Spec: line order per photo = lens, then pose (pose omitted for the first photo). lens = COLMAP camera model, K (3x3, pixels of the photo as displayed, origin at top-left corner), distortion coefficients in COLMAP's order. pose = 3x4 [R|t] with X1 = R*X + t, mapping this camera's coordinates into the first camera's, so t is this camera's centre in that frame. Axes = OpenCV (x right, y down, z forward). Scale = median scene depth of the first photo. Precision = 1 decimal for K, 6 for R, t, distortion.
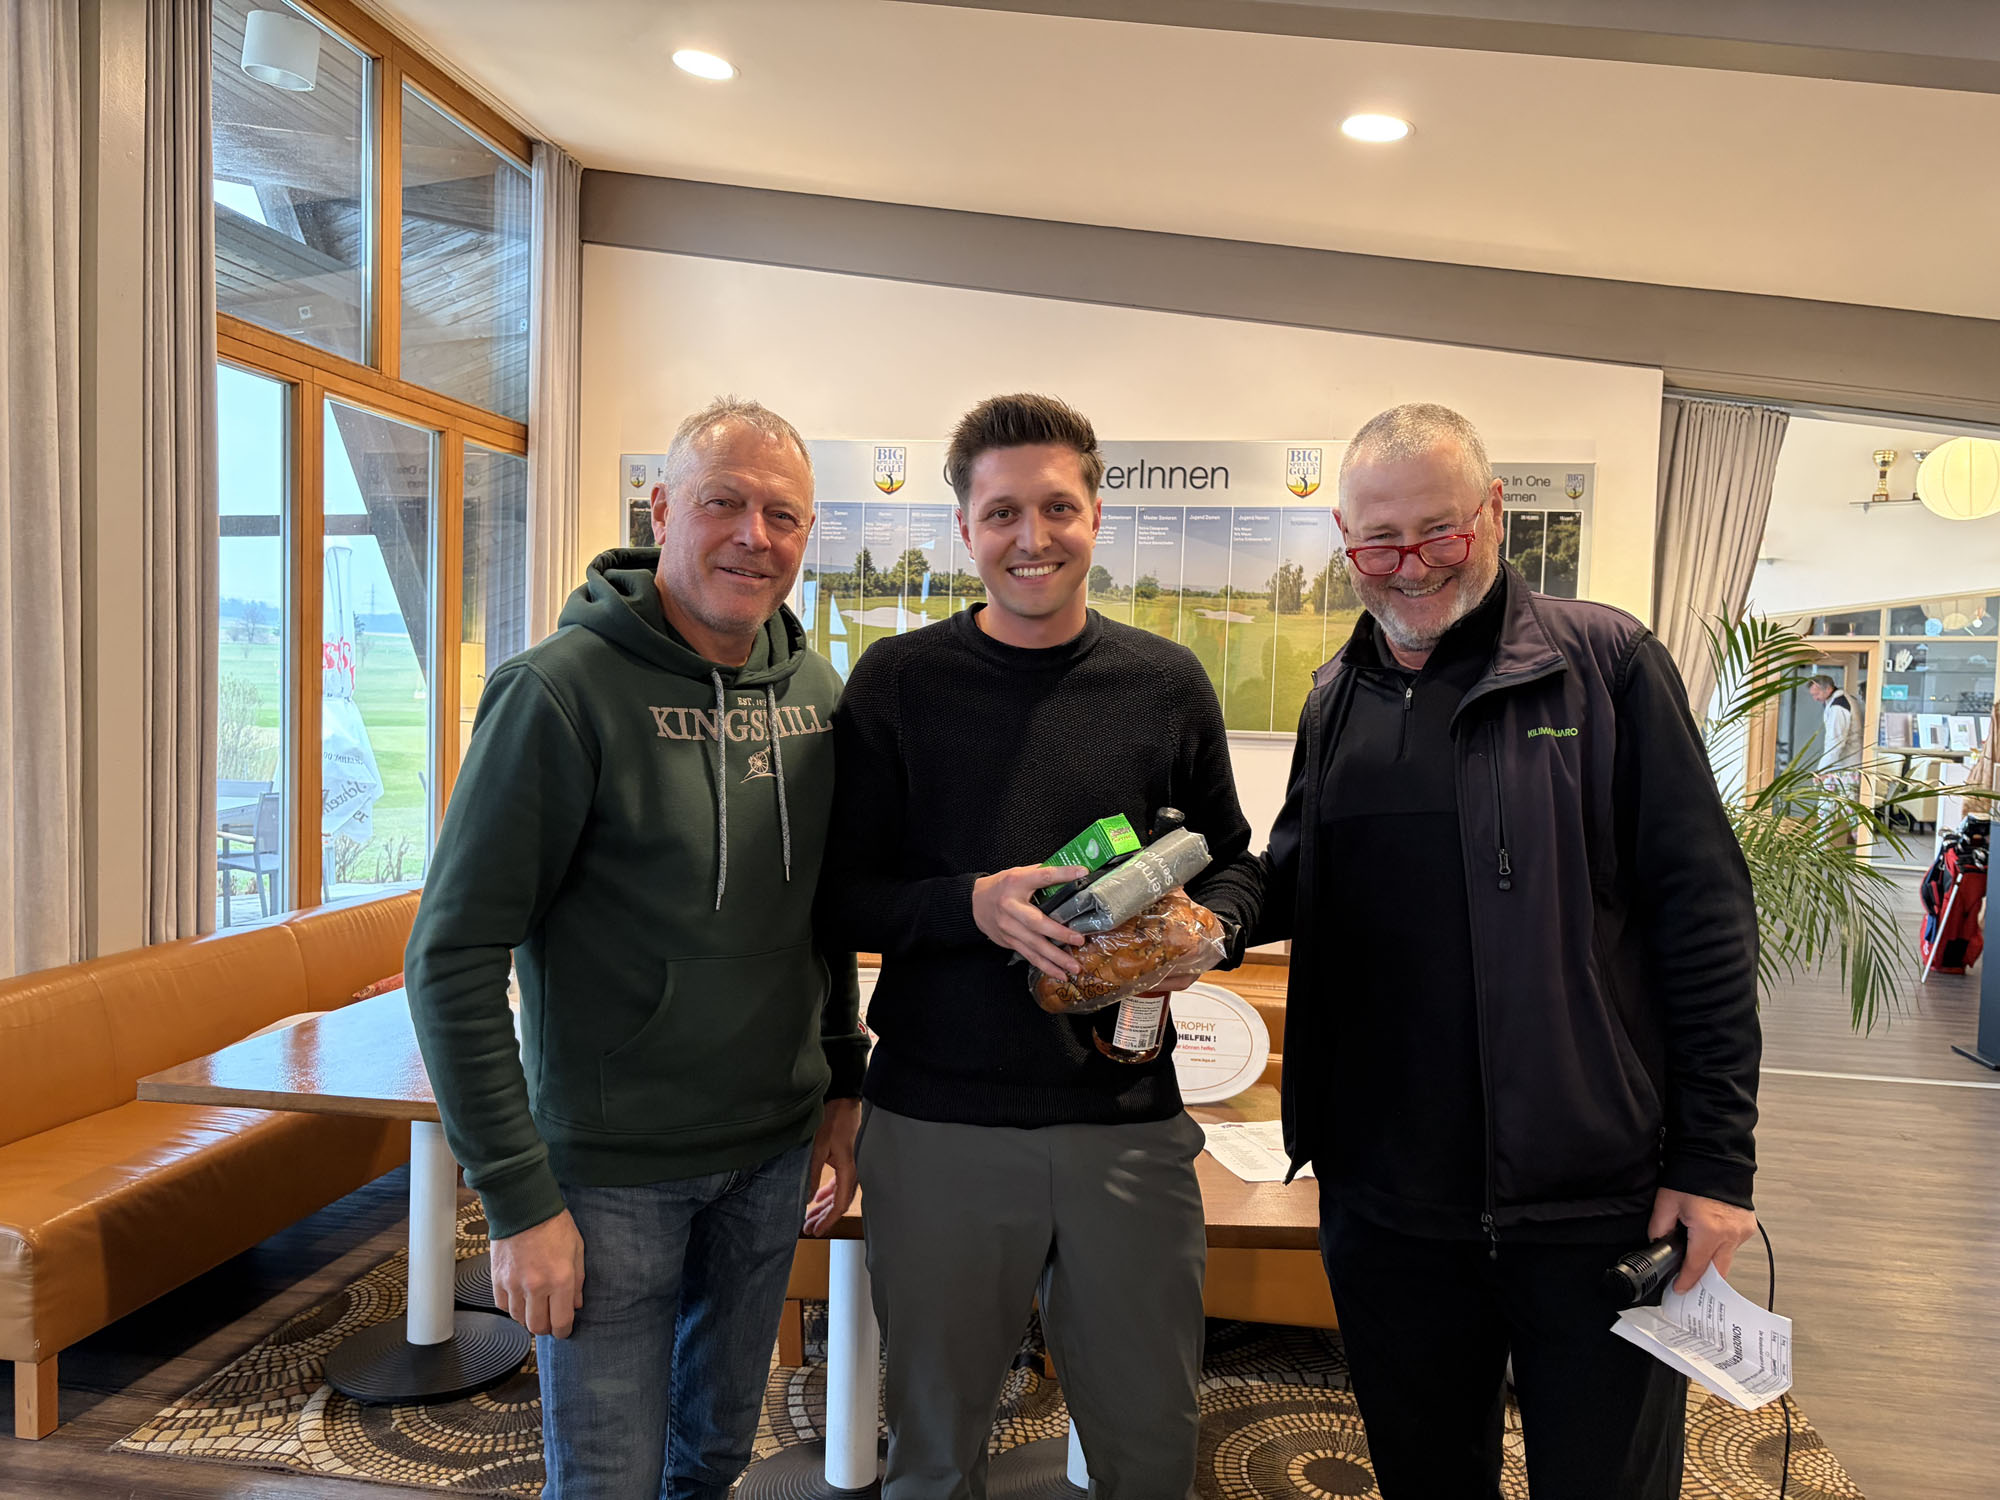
lens RADIAL K [[1529.6, 0, 1000.0], [0, 1529.6, 750.0], [0, 0, 1]] dist [0.041204, -0.058036]
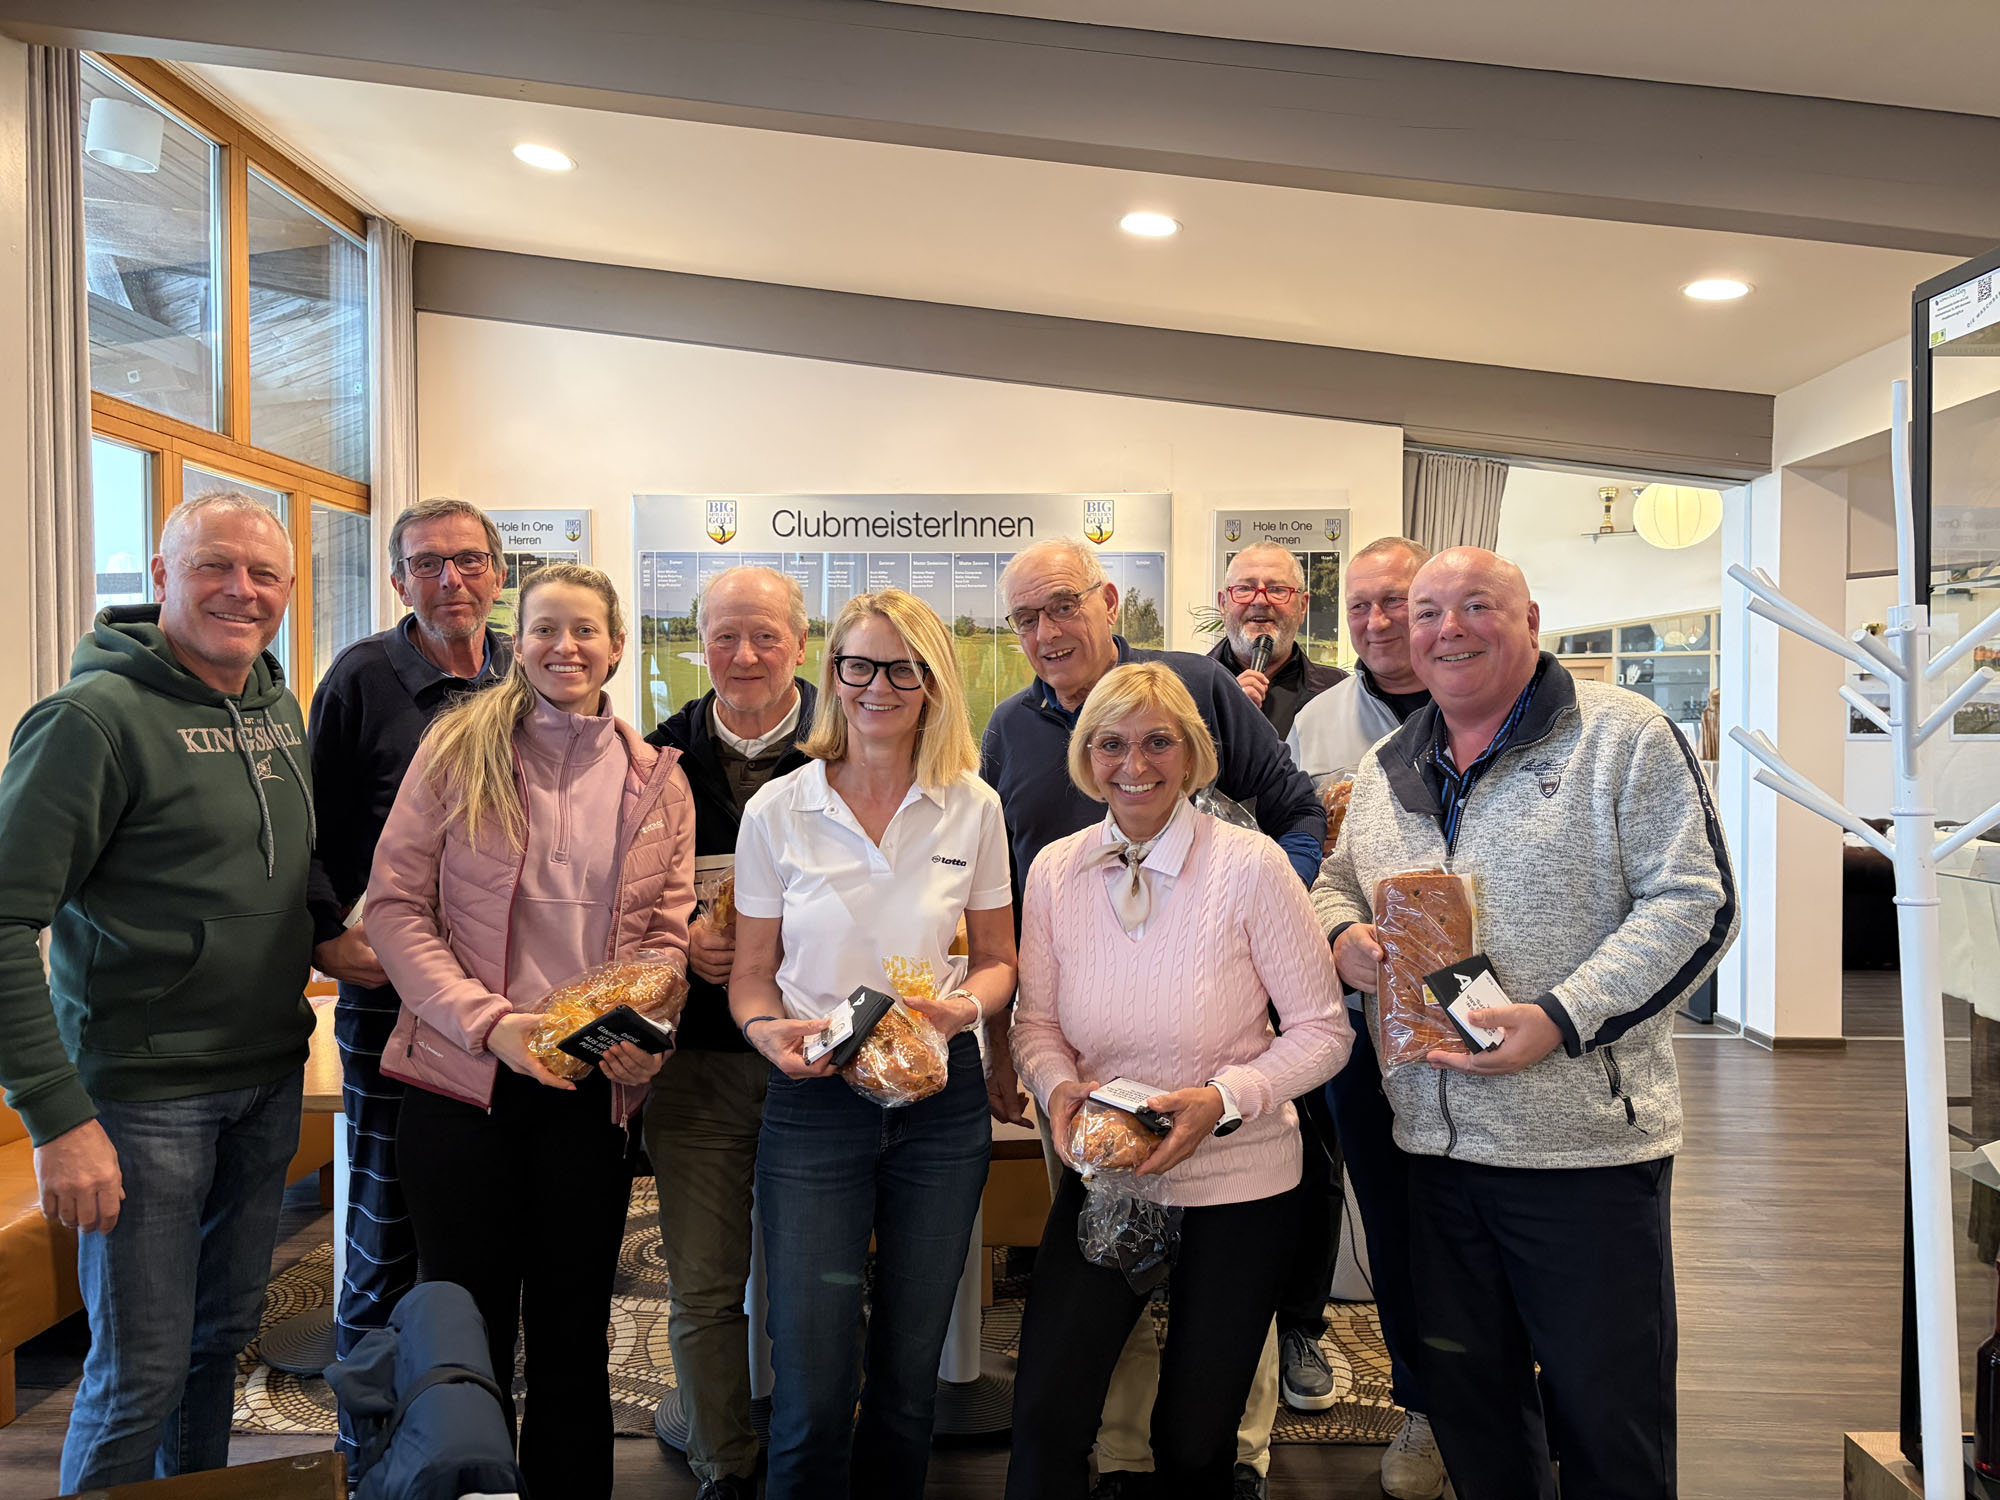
lens RADIAL K [[1523.7, 0, 1006.0], [0, 1523.7, 738.7], [0, 0, 1]] dist [0.065768, -0.078188]
pose [[0.991110, -0.032127, 0.129110, -0.020189], [0.035992, 0.998968, -0.027712, 0.006758], [-0.128086, 0.032112, 0.991243, -0.098466]]
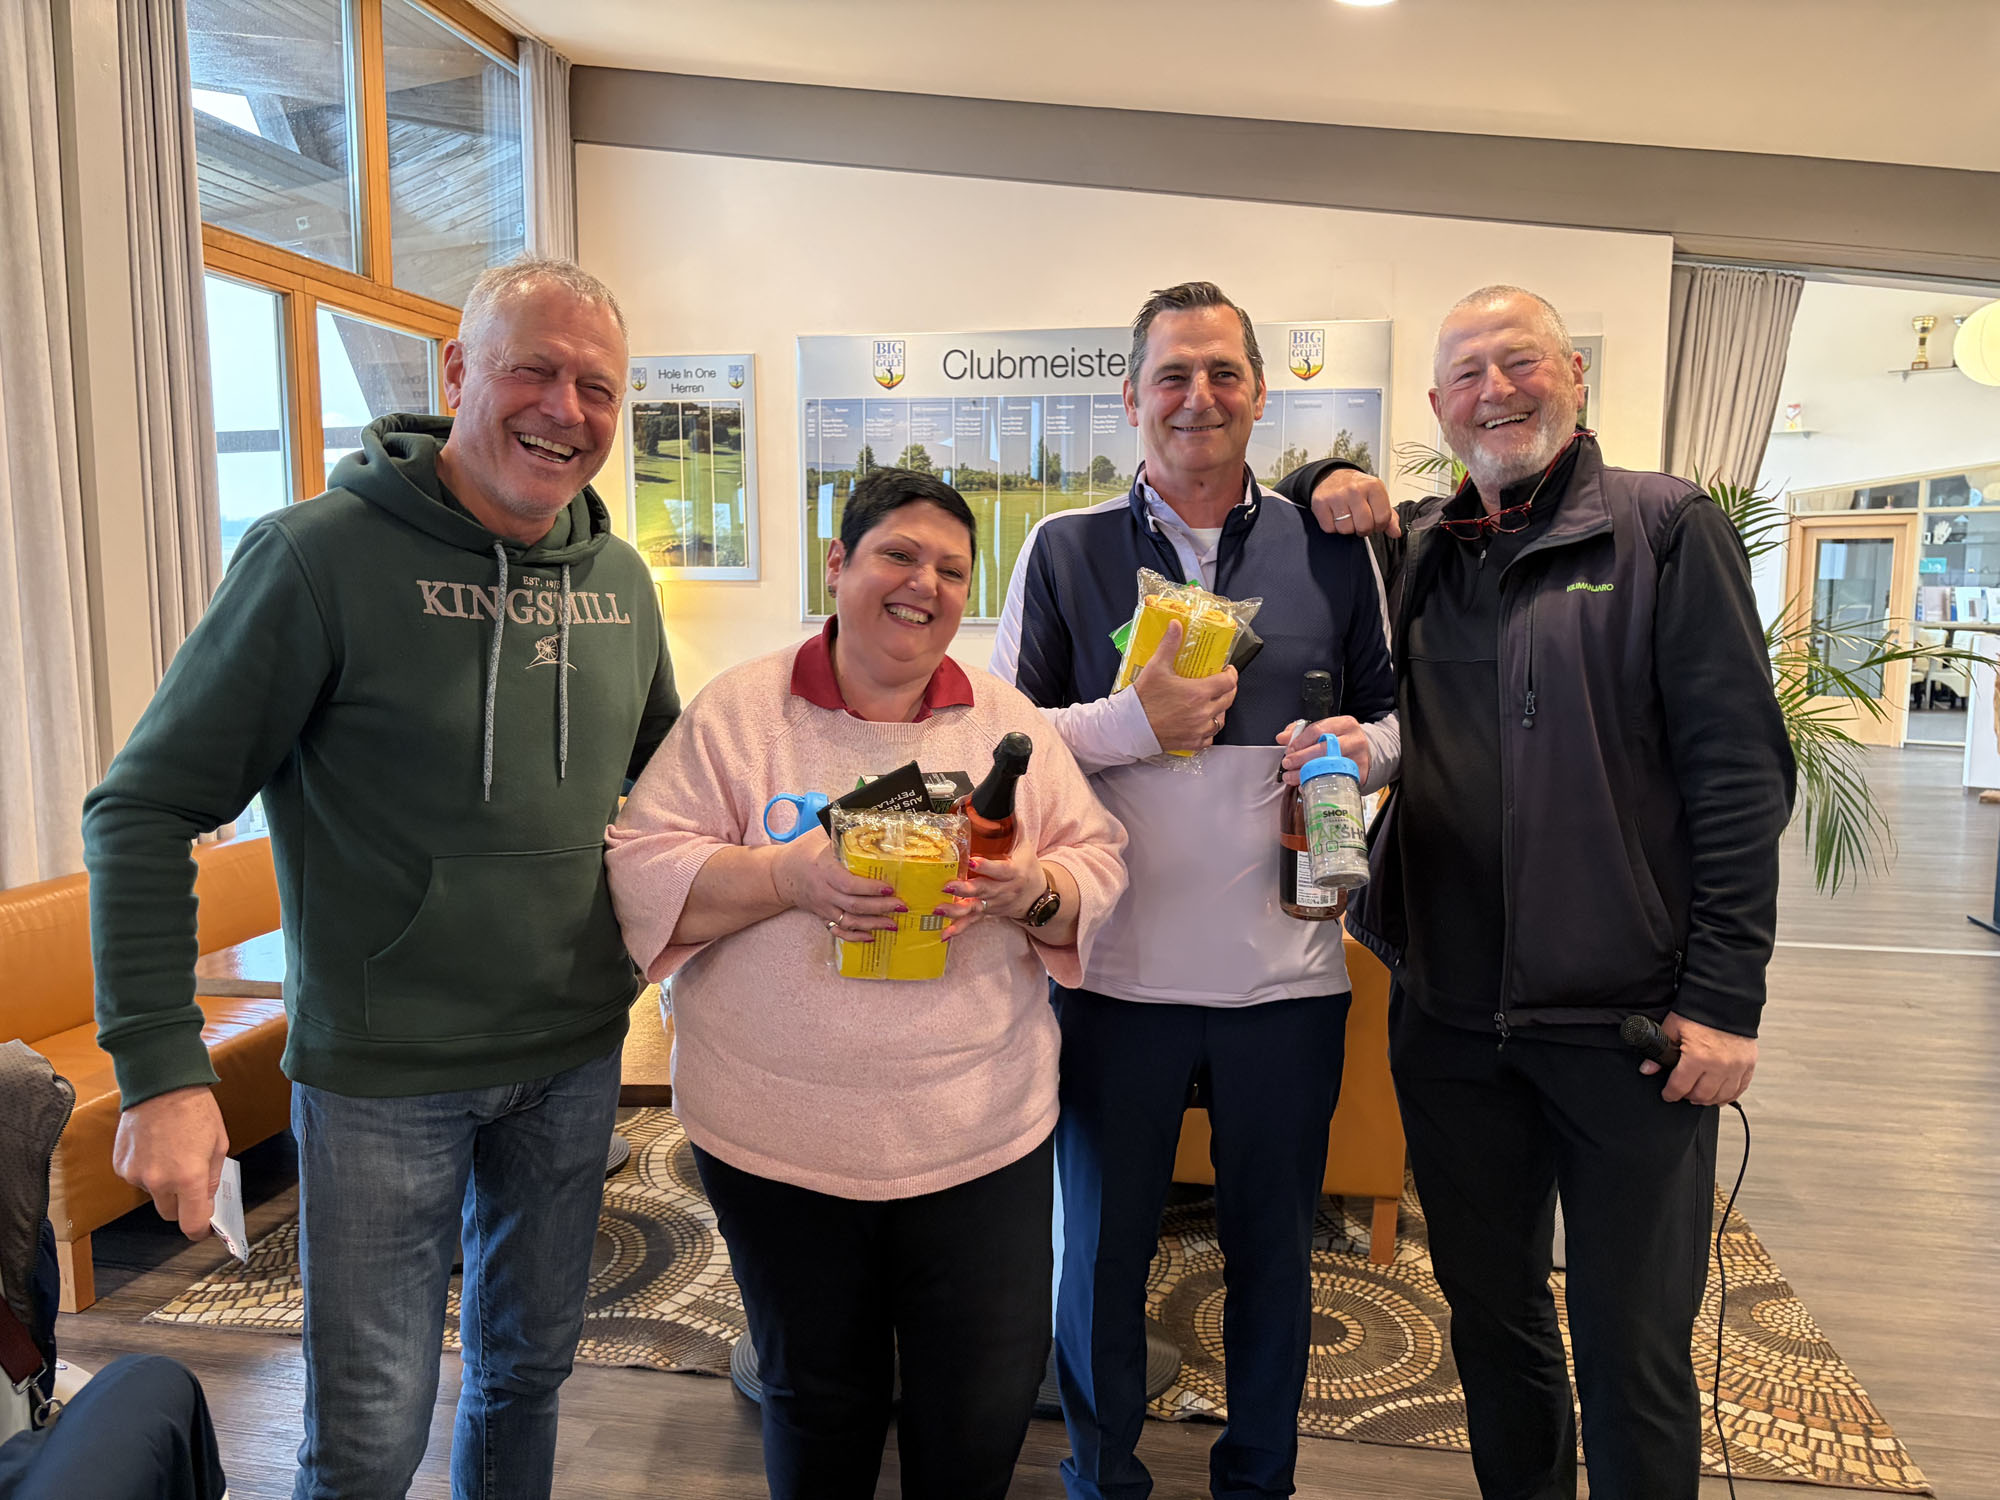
lens RADIAL K [[1529.6, 0, 1000.0], [0, 1529.6, 750.0], [0, 0, 1]] dist [0.041204, -0.058036]
pose [[0.999341, -0.023803, -0.027395, 0.023383], [0.025504, 0.997657, 0.063487, 0.005667], [0.025820, -0.064144, 0.997607, -0.007367]]
